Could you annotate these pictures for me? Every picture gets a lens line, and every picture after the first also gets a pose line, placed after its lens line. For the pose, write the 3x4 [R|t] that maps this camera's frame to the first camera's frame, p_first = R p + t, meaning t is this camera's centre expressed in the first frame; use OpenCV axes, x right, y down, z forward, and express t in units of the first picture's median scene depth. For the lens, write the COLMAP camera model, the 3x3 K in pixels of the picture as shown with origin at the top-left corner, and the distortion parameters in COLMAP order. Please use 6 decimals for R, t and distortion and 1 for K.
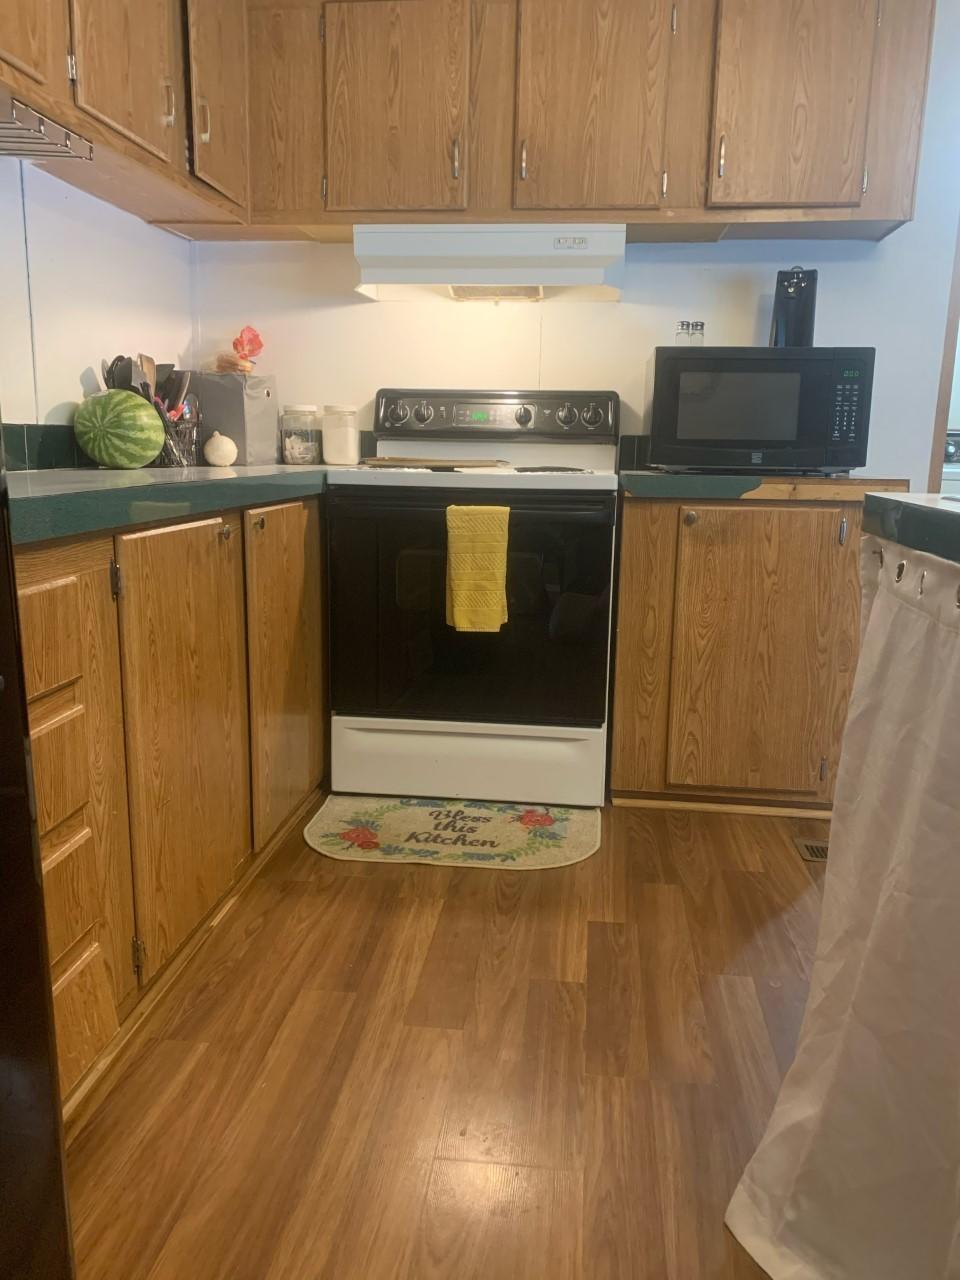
lens RADIAL K [[974.8, 0, 481.3], [0, 974.8, 640.2], [0, 0, 1]] dist [0.011712, -0.004223]
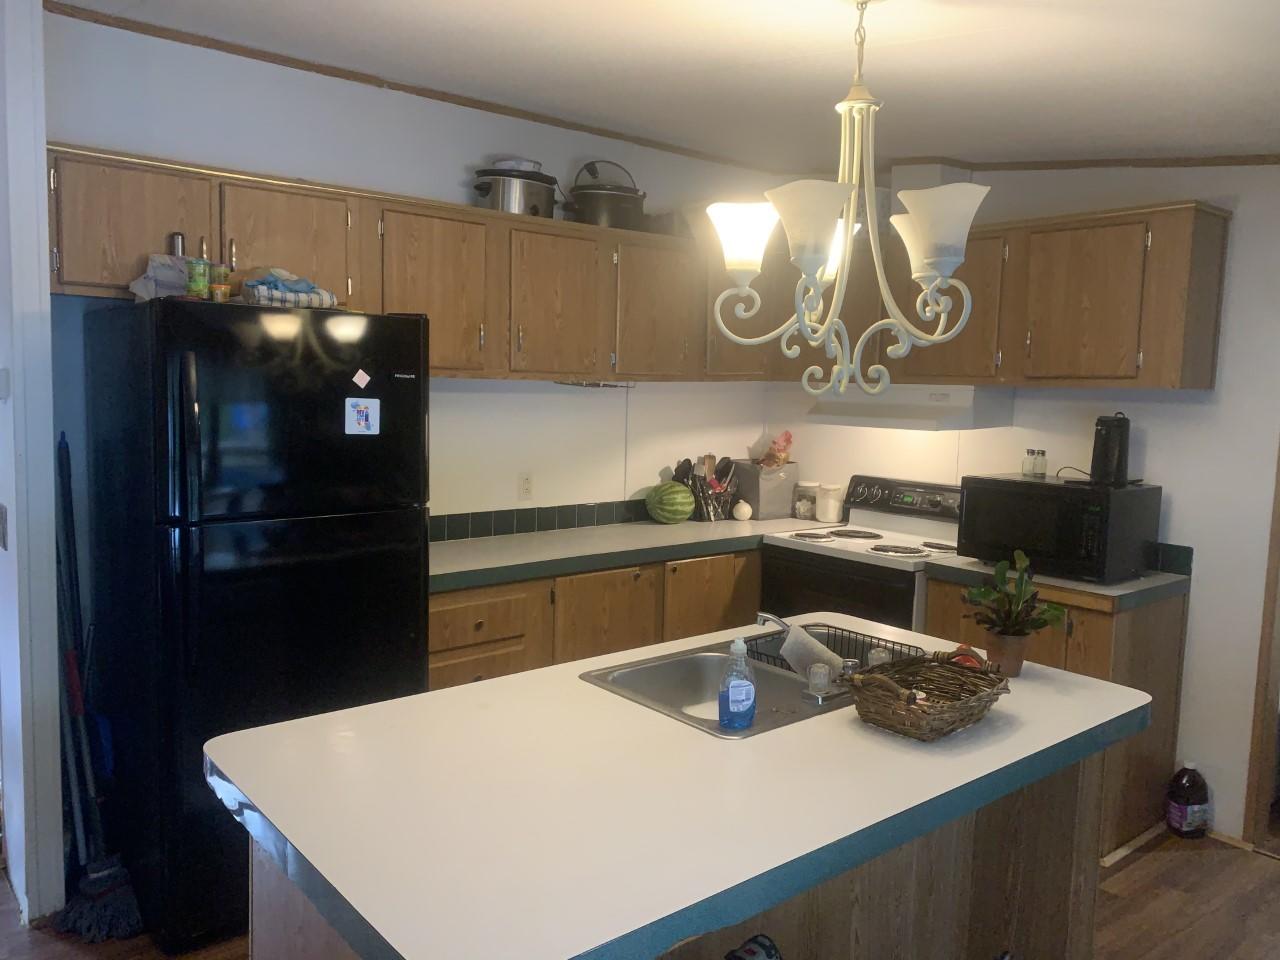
lens RADIAL K [[974.8, 0, 640.4], [0, 974.8, 477.4], [0, 0, 1]] dist [0.011712, -0.004223]
pose [[0.717186, 0.073855, -0.692957, 0.839437], [-0.149135, 0.987598, -0.049092, -0.157123], [0.680737, 0.138552, 0.719306, -0.363152]]
